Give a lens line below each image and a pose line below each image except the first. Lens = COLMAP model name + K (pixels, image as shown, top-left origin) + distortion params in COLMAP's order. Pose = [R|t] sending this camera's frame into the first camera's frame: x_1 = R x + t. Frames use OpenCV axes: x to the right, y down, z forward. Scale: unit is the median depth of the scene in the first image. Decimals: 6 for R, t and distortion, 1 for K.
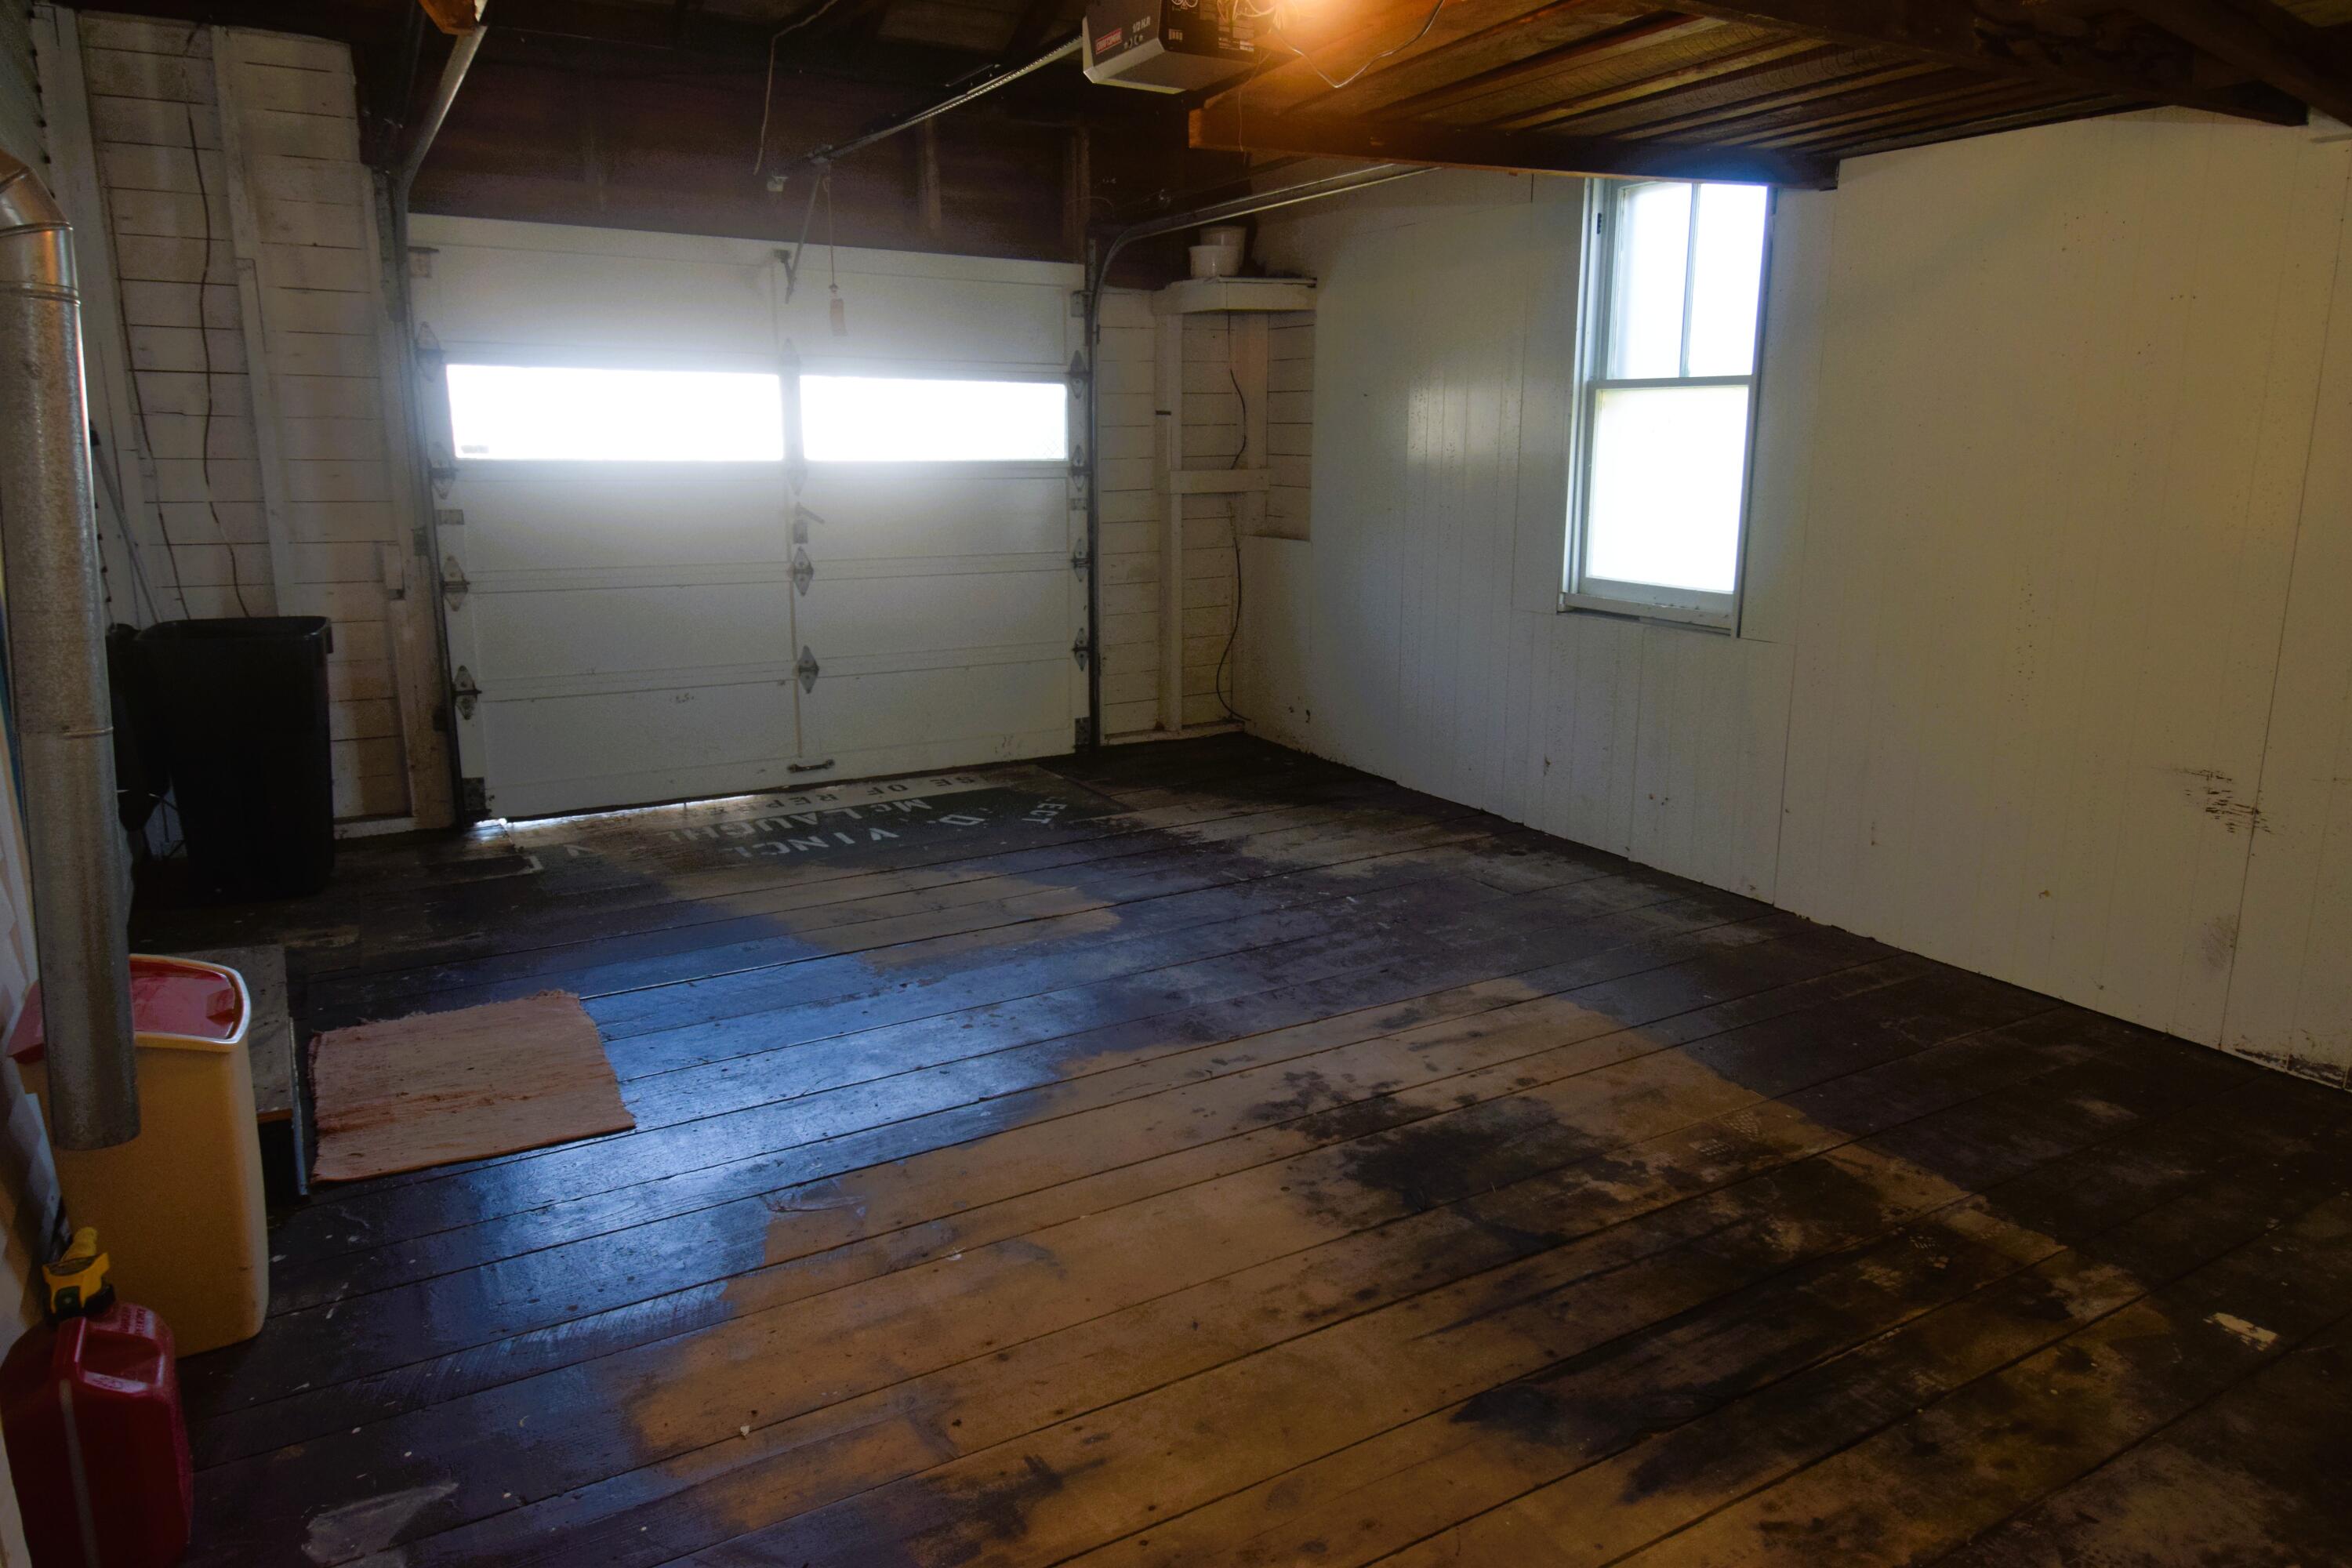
lens RADIAL K [[1518.0, 0, 1169.6], [0, 1518.0, 780.1], [0, 0, 1]] dist [-0.001760, -0.001831]
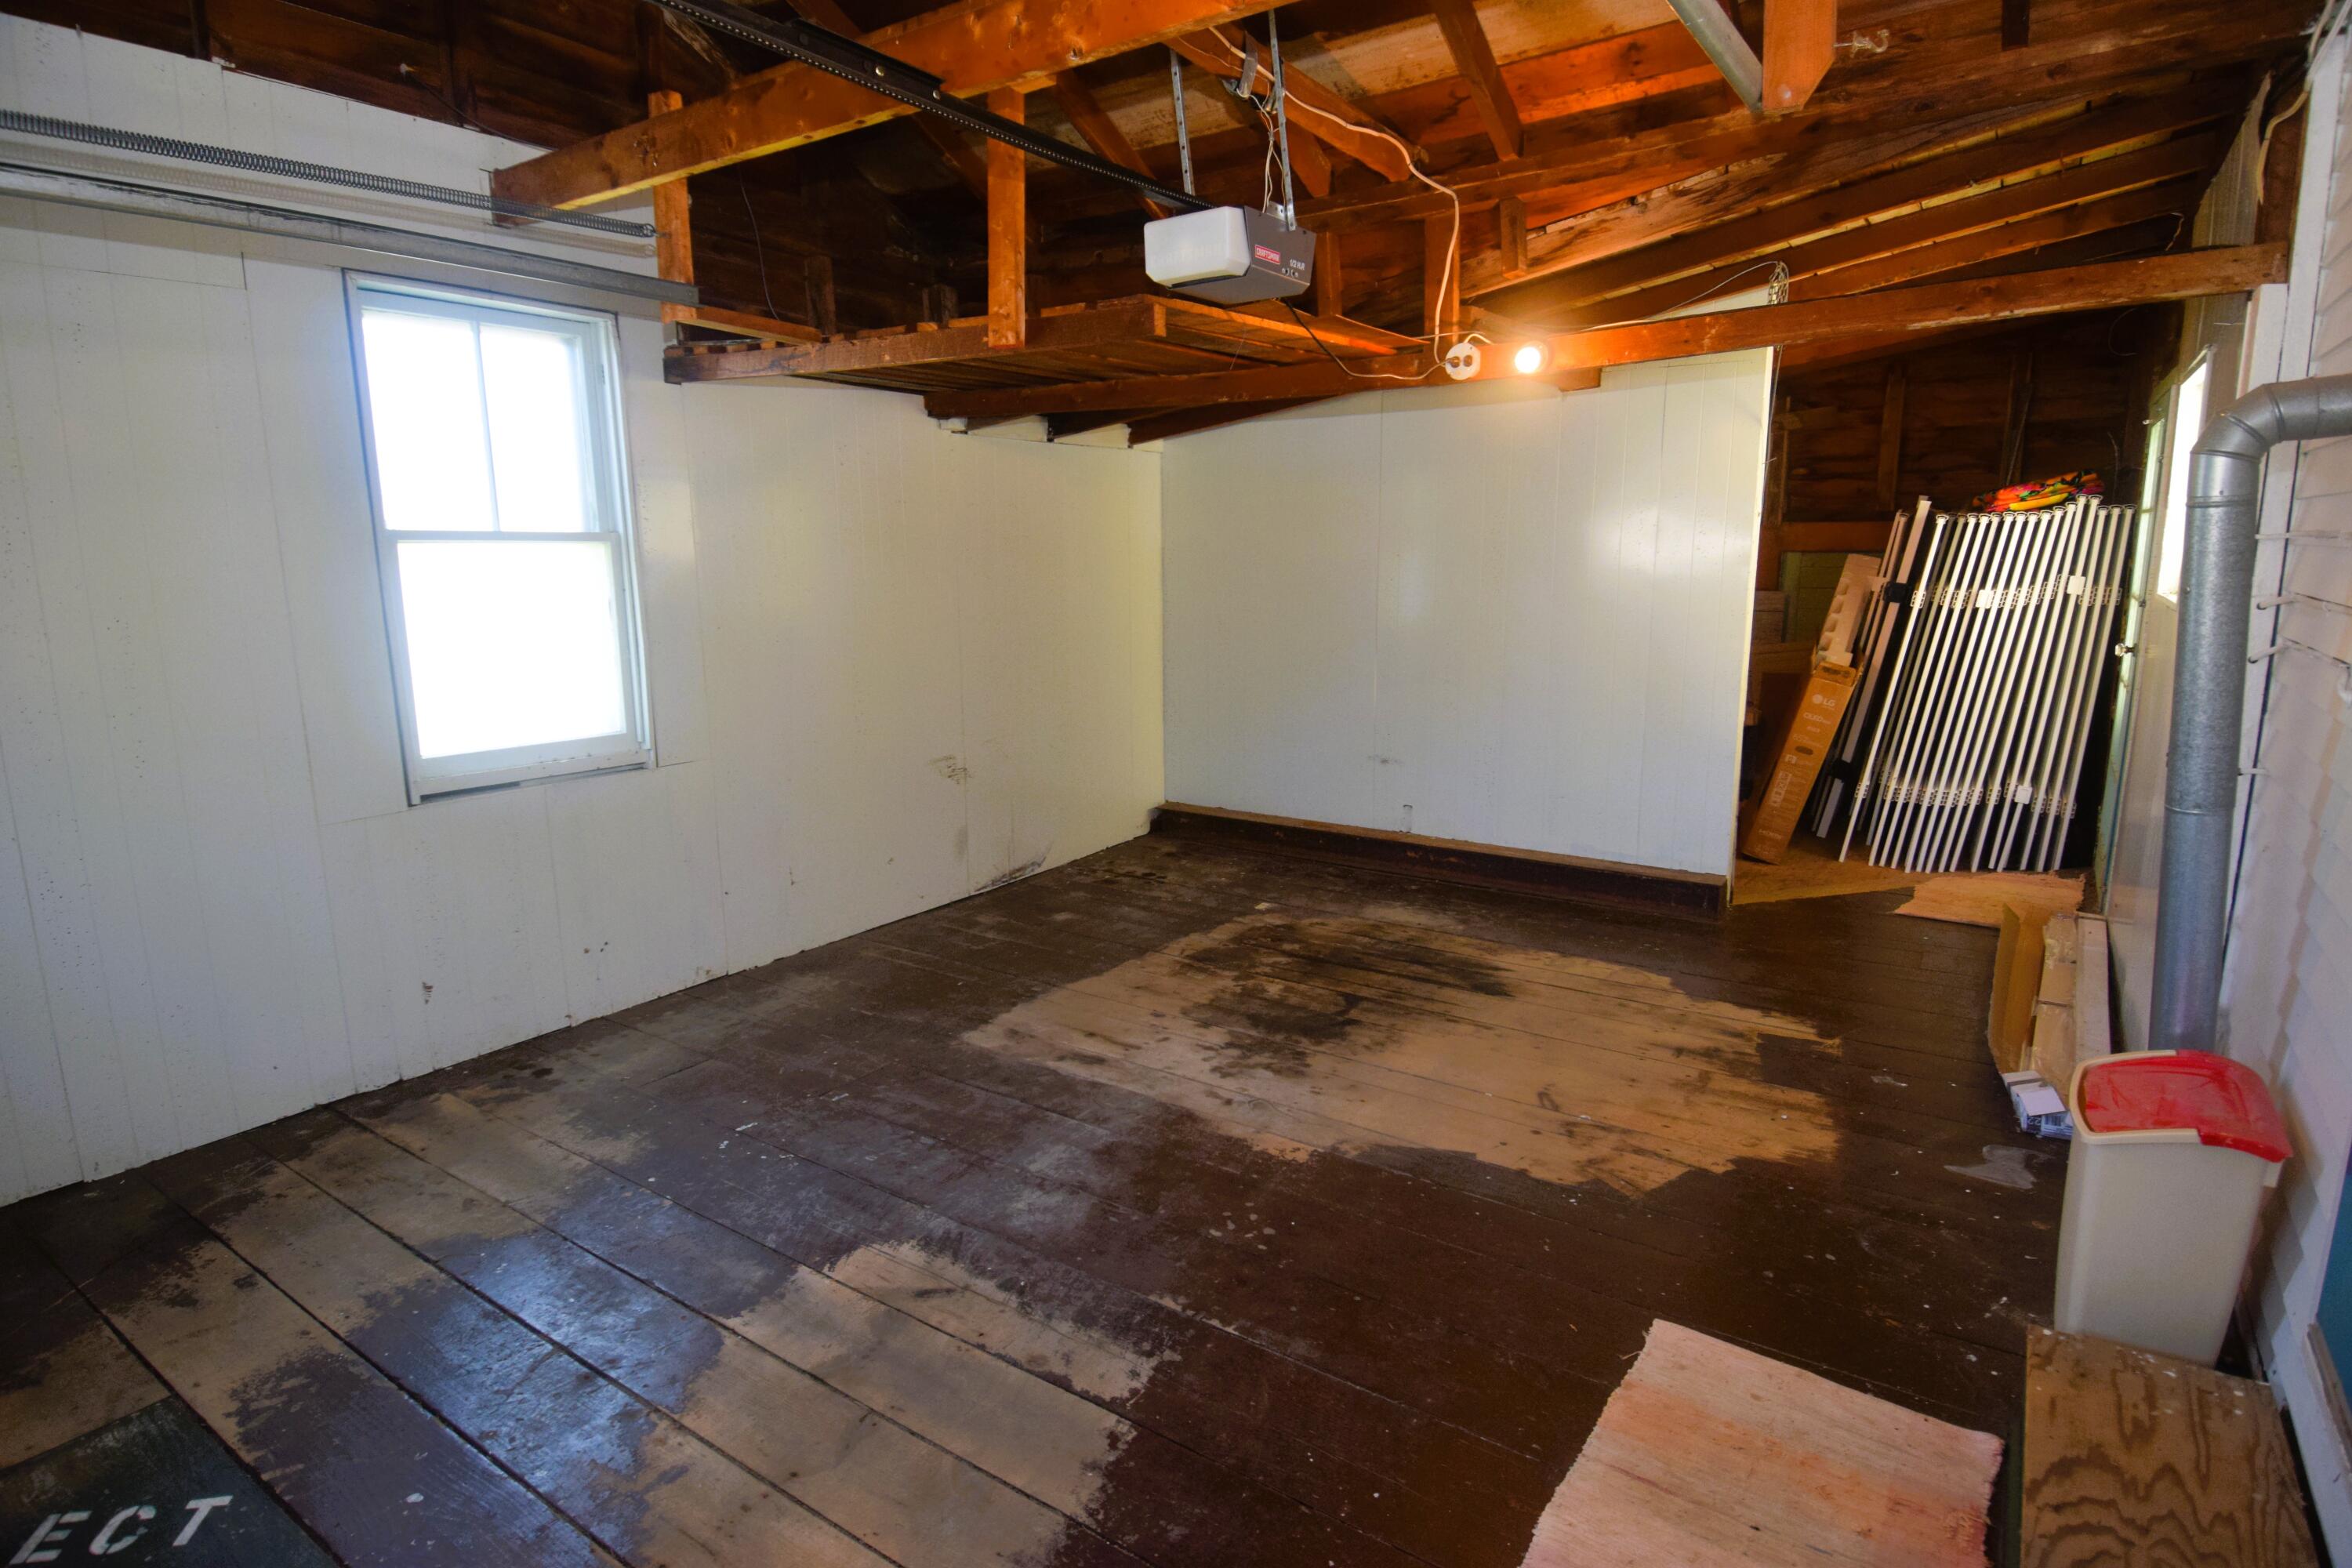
lens RADIAL K [[1205.5, 0, 1168.7], [0, 1205.5, 775.7], [0, 0, 1]] dist [-0.006338, -0.007496]
pose [[-0.435911, -0.152711, 0.886939, -0.814523], [0.211950, 0.940362, 0.266078, -0.347054], [-0.874676, 0.303973, -0.377547, 1.437349]]
